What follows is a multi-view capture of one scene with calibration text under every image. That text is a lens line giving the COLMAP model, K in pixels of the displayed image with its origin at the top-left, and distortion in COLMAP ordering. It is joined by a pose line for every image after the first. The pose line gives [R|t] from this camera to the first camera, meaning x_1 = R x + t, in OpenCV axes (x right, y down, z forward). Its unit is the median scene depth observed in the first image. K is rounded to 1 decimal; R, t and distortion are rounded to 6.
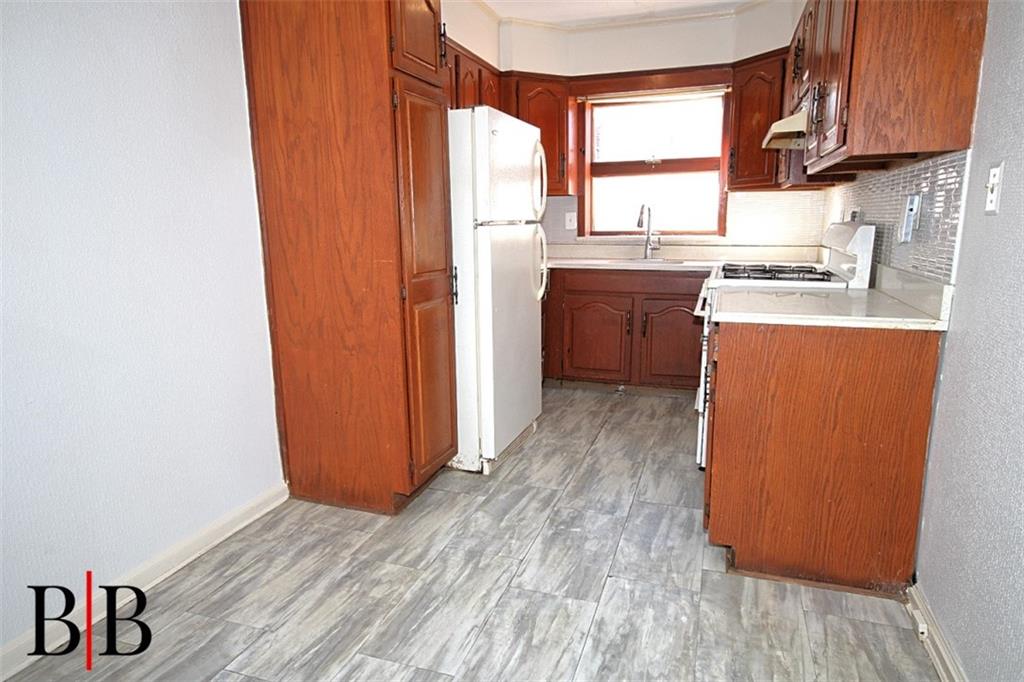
lens RADIAL K [[617.9, 0, 513.4], [0, 617.9, 338.2], [0, 0, 1]] dist [0.020744, 0.005493]
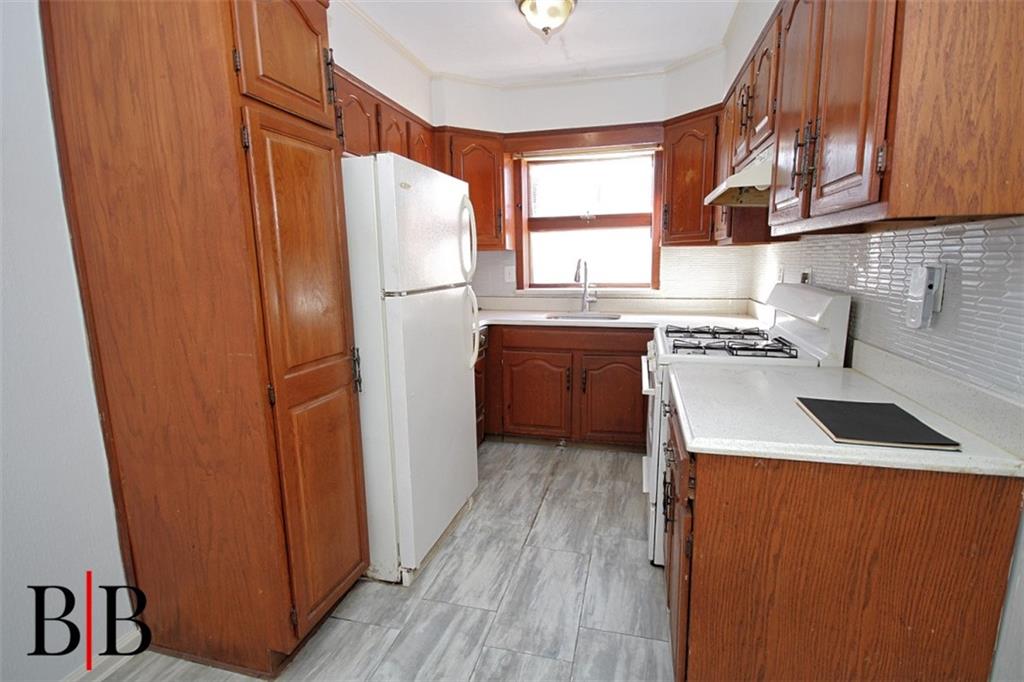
lens RADIAL K [[527.8, 0, 508.1], [0, 527.8, 349.6], [0, 0, 1]] dist [0.001148, -0.001821]
pose [[0.997242, -0.017156, 0.072202, 0.056440], [0.019187, 0.999437, -0.027533, -0.094308], [-0.071689, 0.028842, 0.997010, 0.307112]]
